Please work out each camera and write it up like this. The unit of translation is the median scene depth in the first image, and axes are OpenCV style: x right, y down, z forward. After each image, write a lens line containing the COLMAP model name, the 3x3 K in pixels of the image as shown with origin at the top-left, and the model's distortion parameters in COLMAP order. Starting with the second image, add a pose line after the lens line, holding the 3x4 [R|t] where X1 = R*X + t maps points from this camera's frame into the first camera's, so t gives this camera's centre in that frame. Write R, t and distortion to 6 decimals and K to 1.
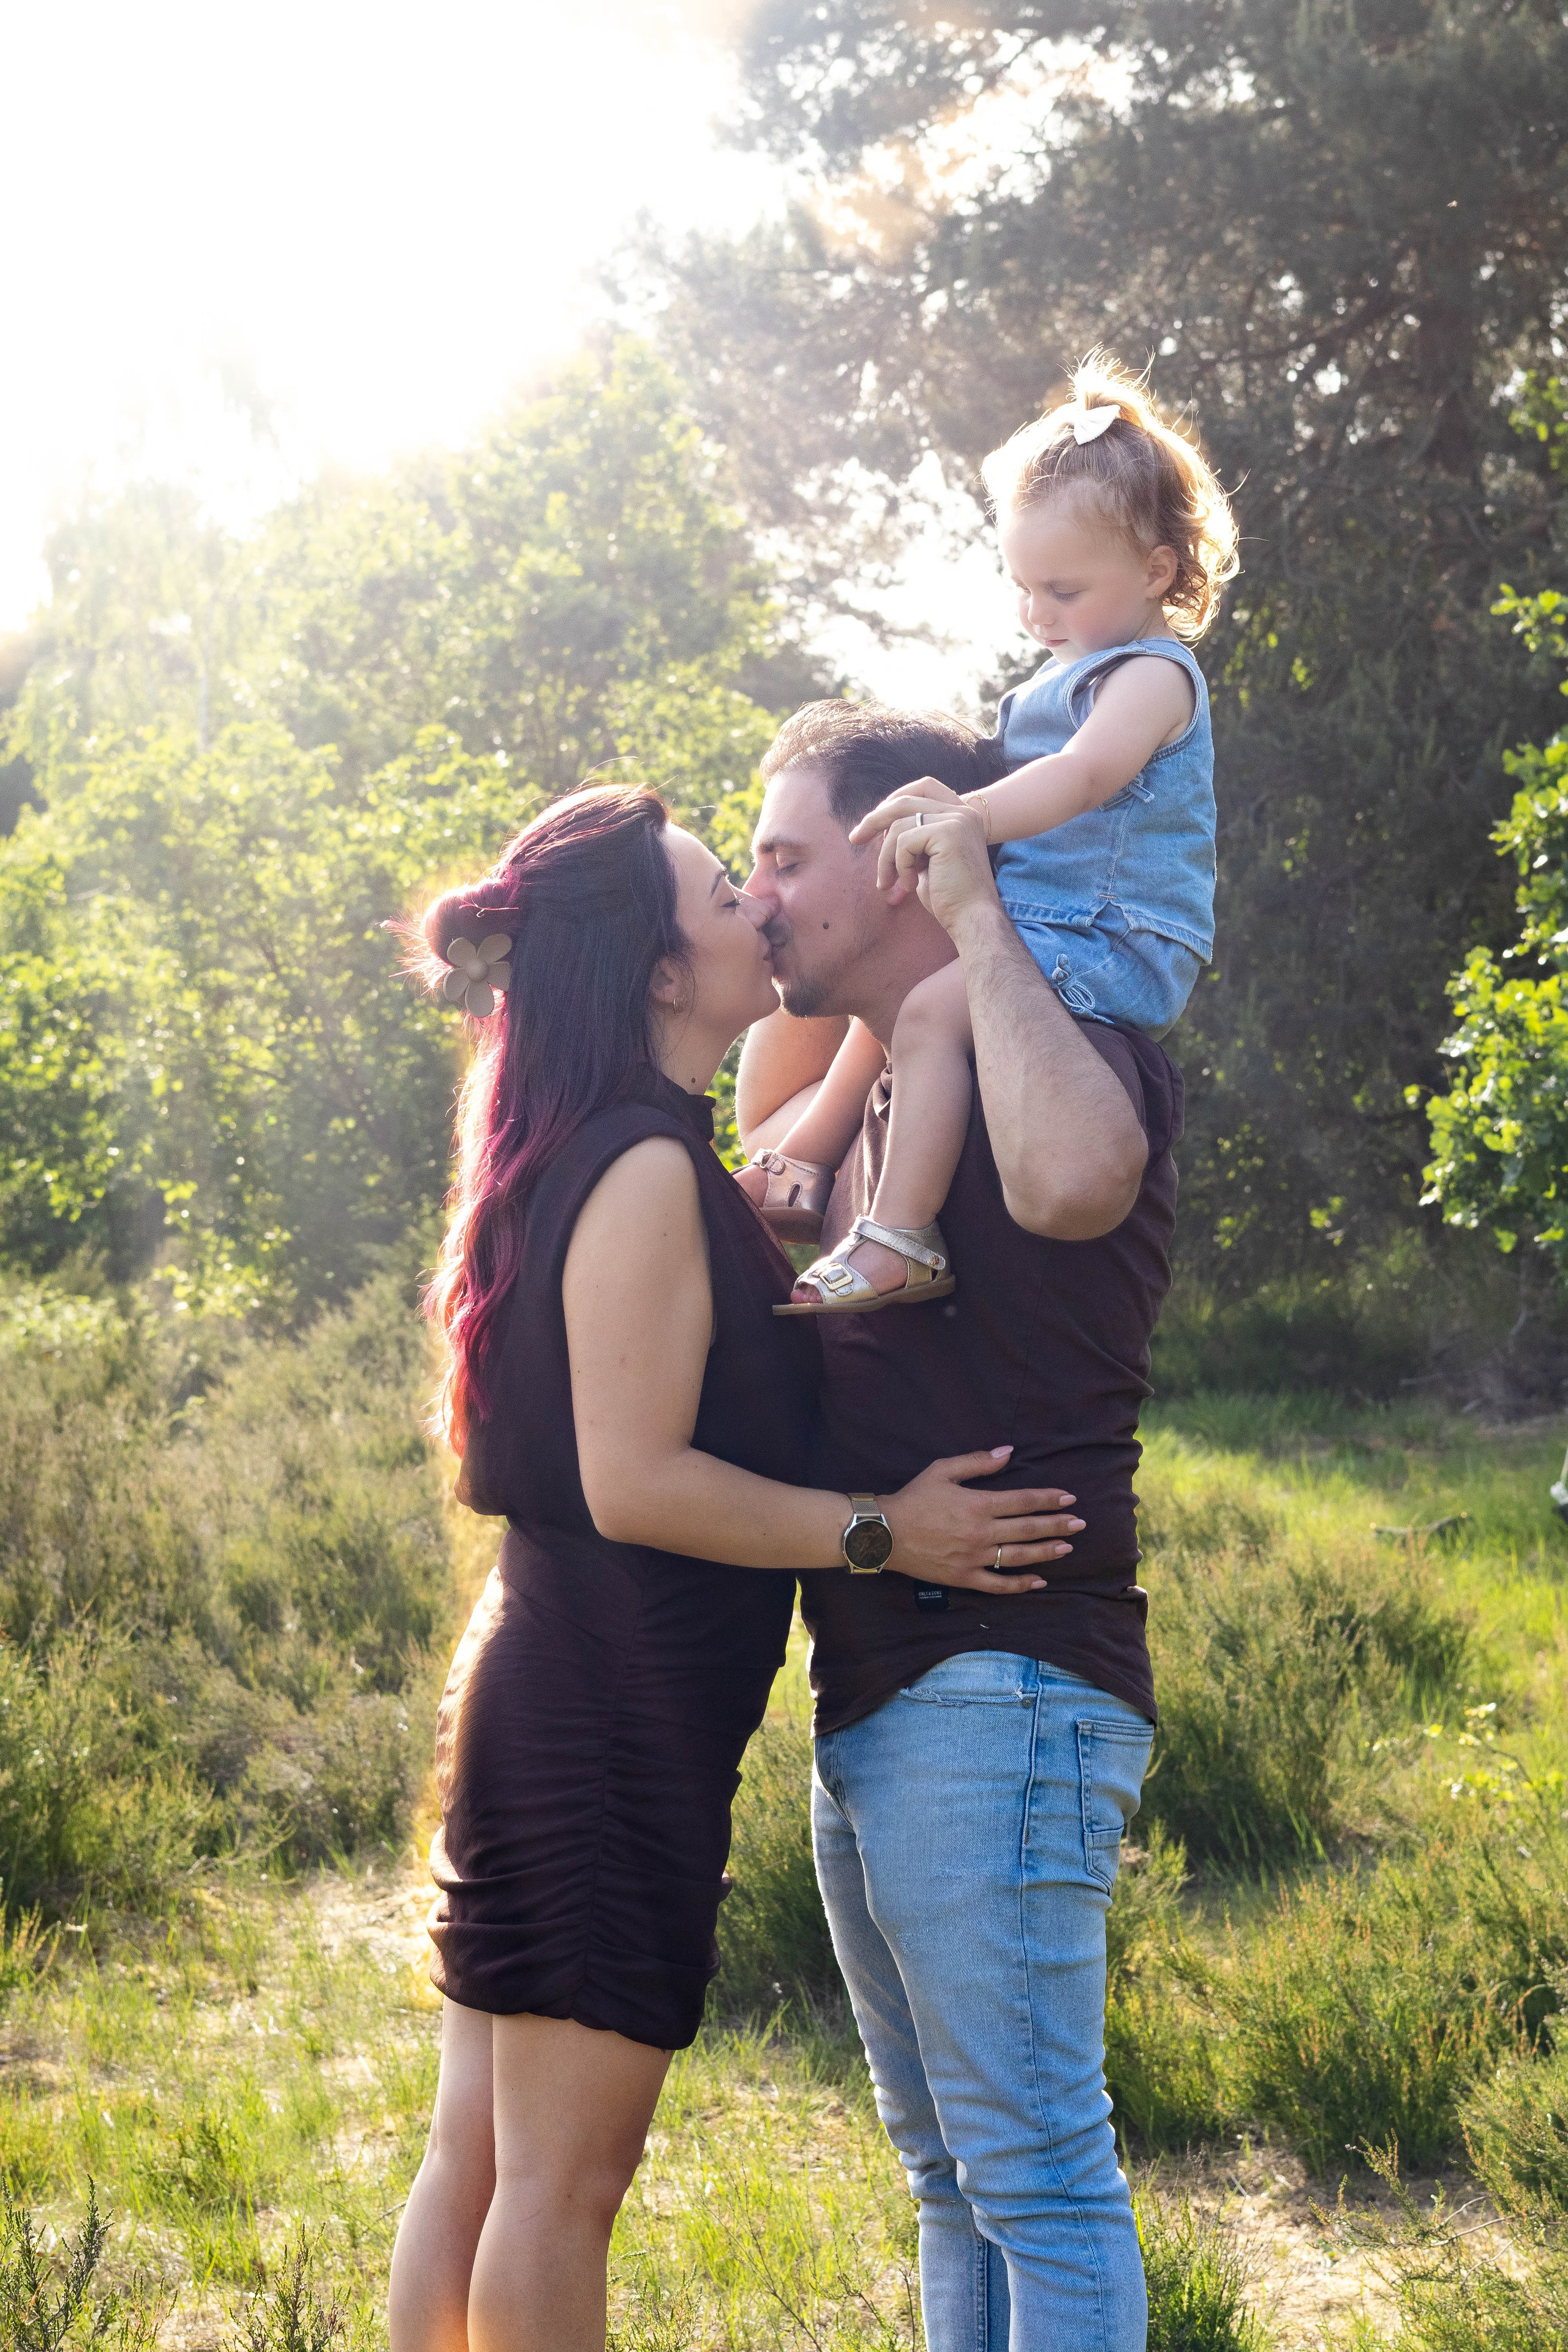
lens RADIAL K [[5462.3, 0, 784.0], [0, 5462.3, 1176.0], [0, 0, 1]] dist [-0.023464, 0.339850]
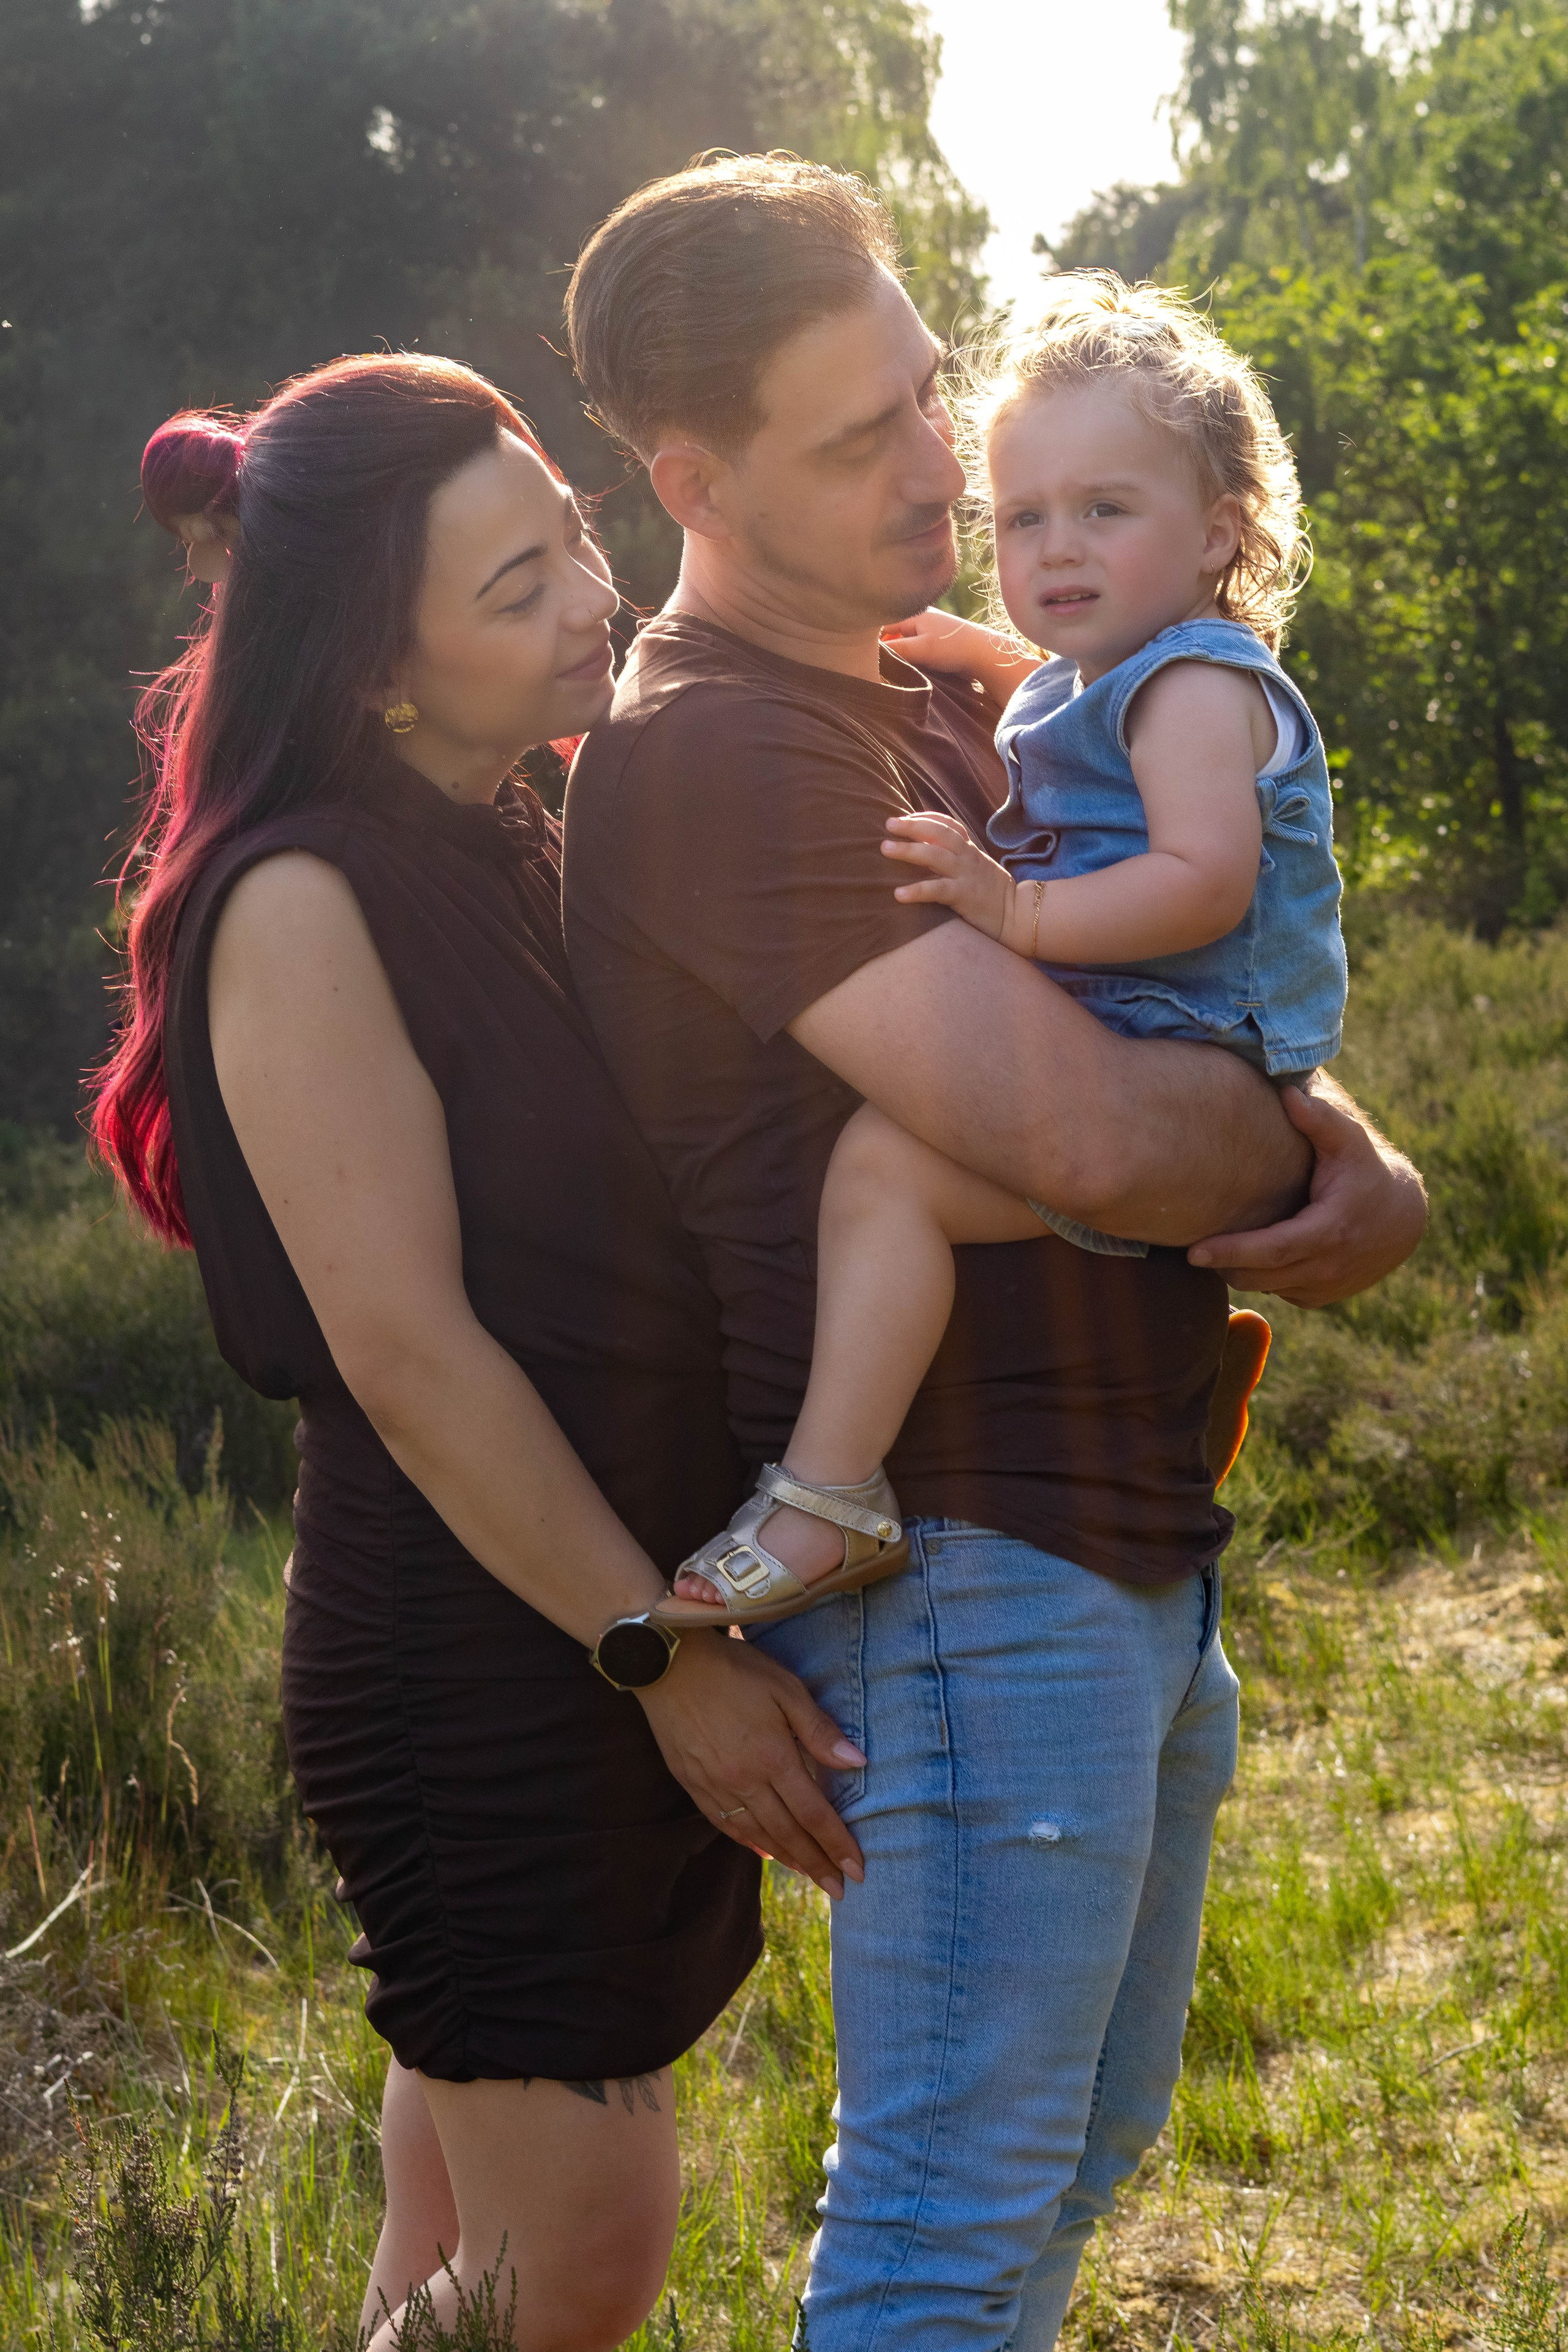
lens RADIAL K [[5462.3, 0, 784.0], [0, 5462.3, 1176.0], [0, 0, 1]] dist [-0.023464, 0.339850]
pose [[0.975365, -0.022835, -0.219411, 0.002977], [0.040260, 0.996350, 0.075276, -0.000426], [0.216892, -0.082255, 0.972724, 0.054040]]
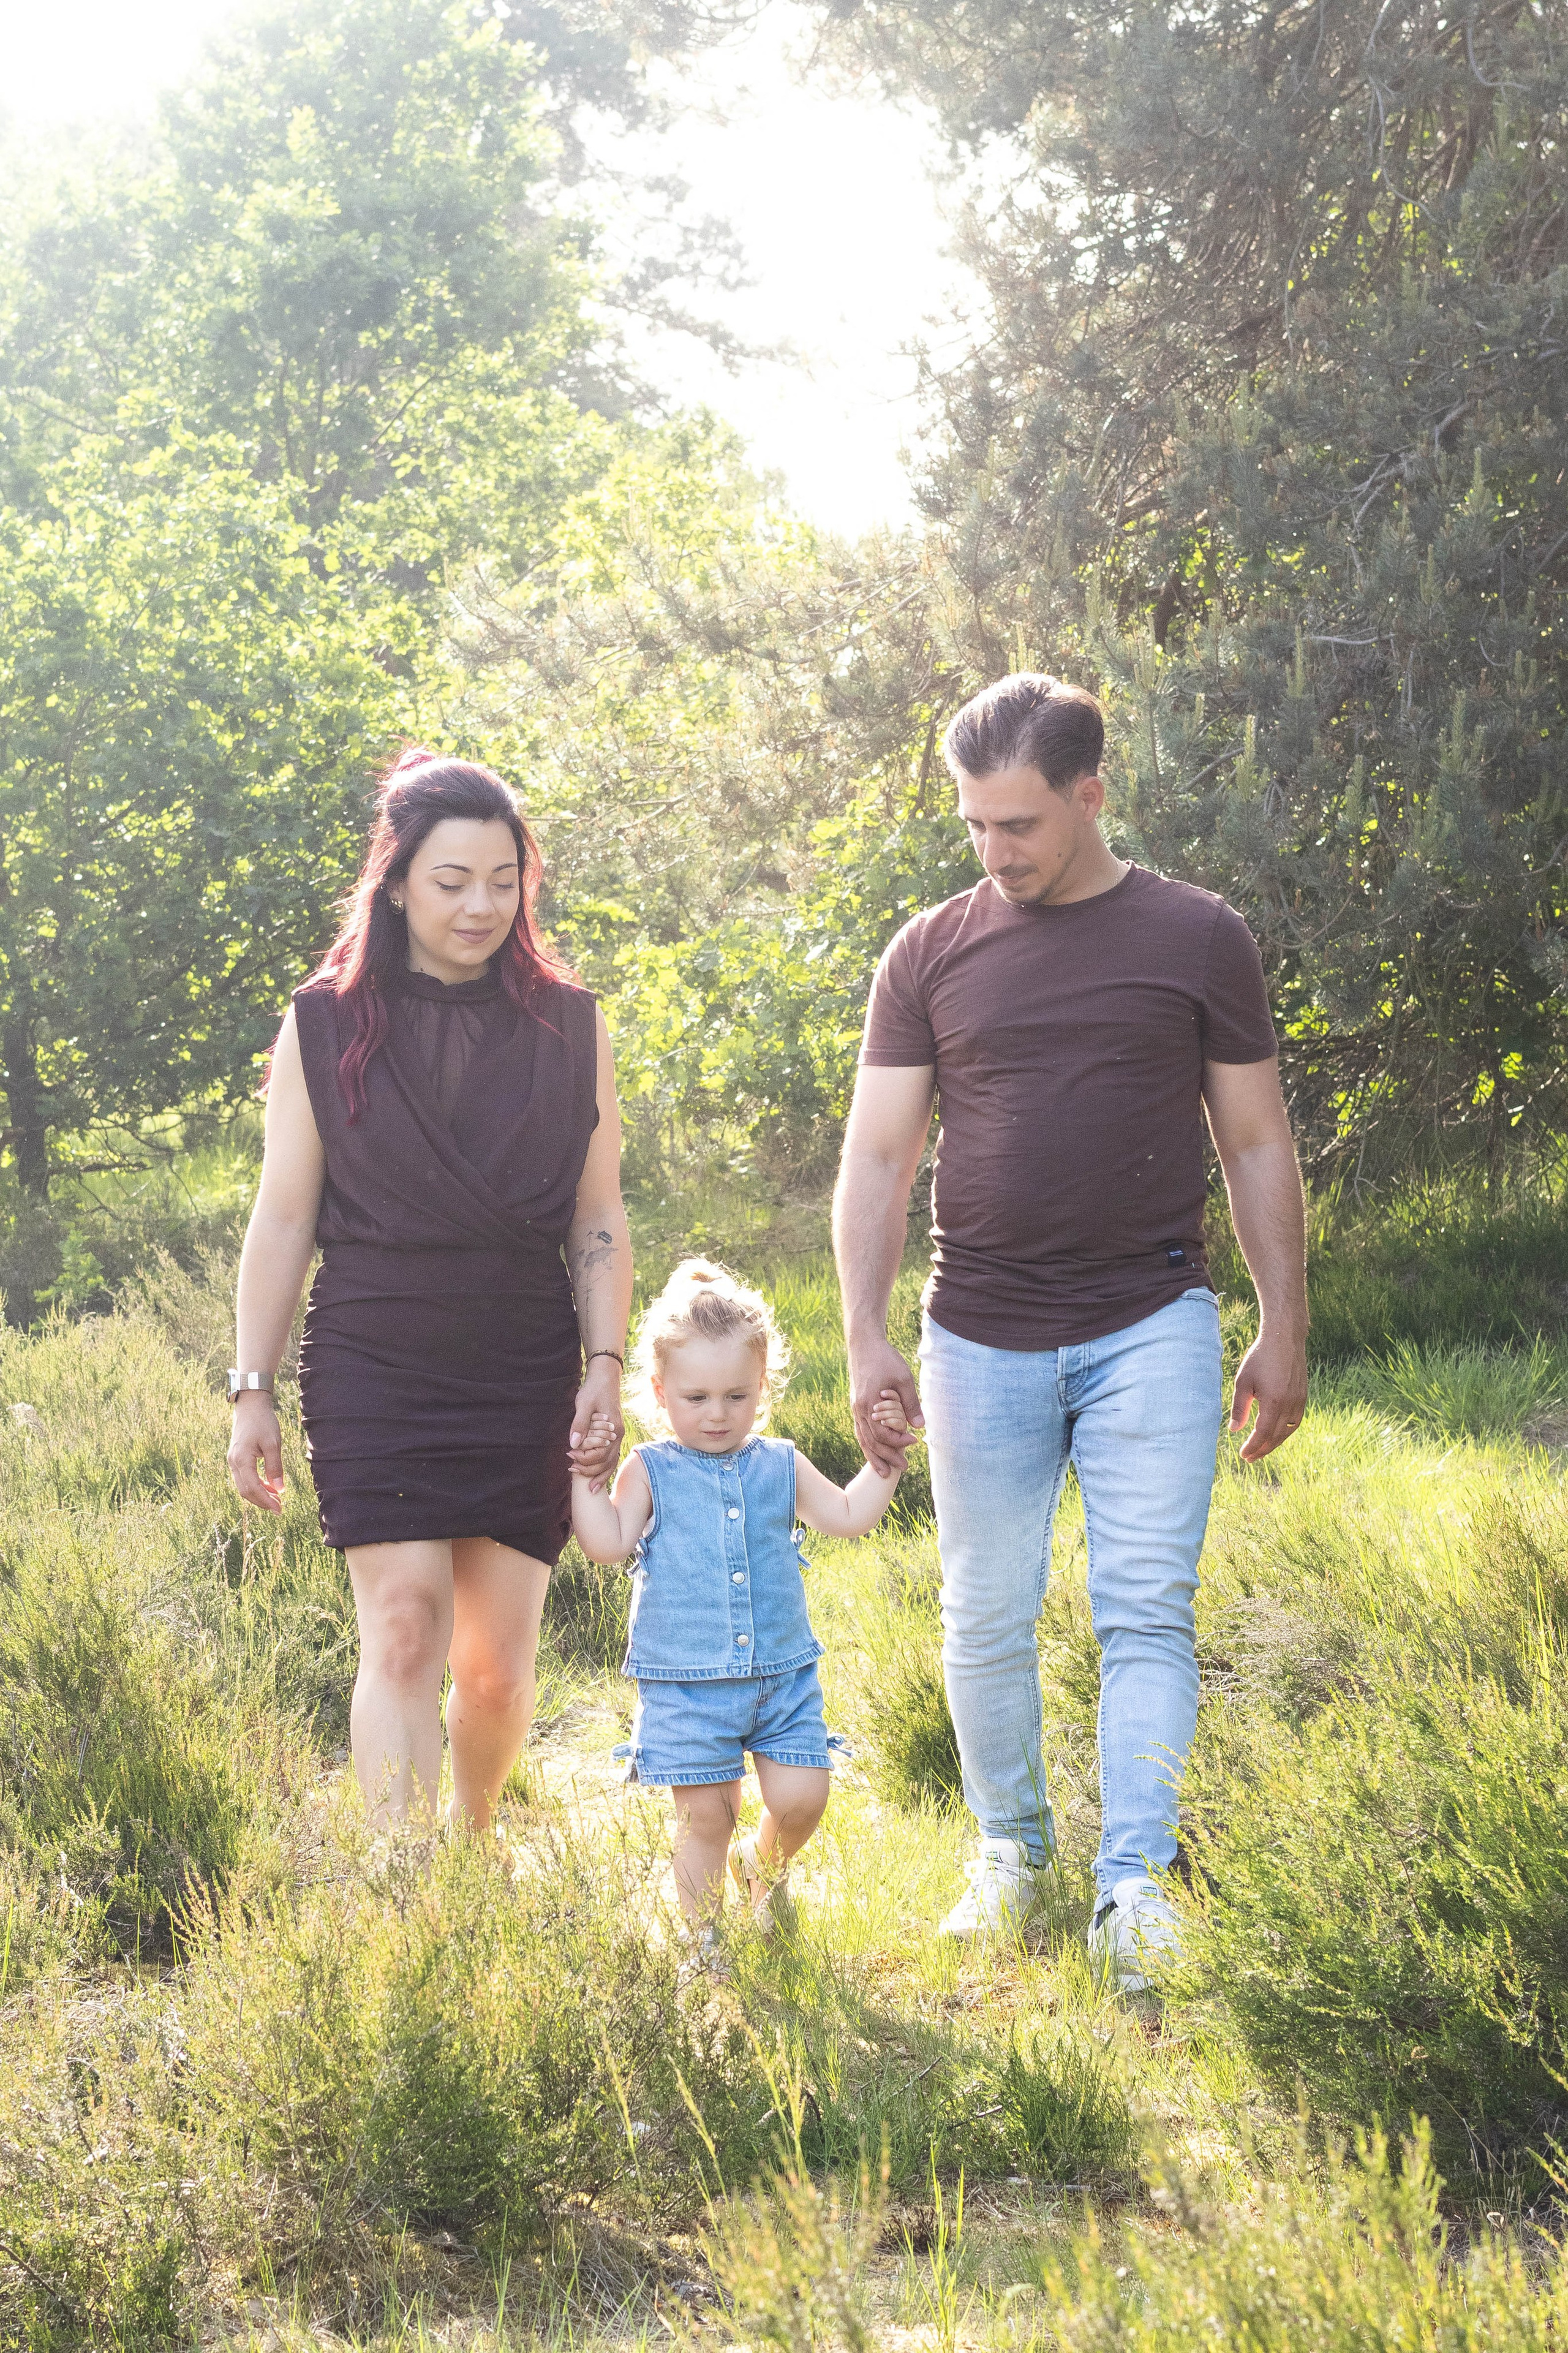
lens RADIAL K [[6083.4, 0, 784.0], [0, 6083.4, 1176.5], [0, 0, 1]] dist [0.049263, 0.592102]
pose [[0.998823, -0.017530, 0.045218, -0.017268], [0.017206, 0.999824, 0.007540, 0.008930], [-0.045342, -0.006753, 0.998949, 0.202758]]
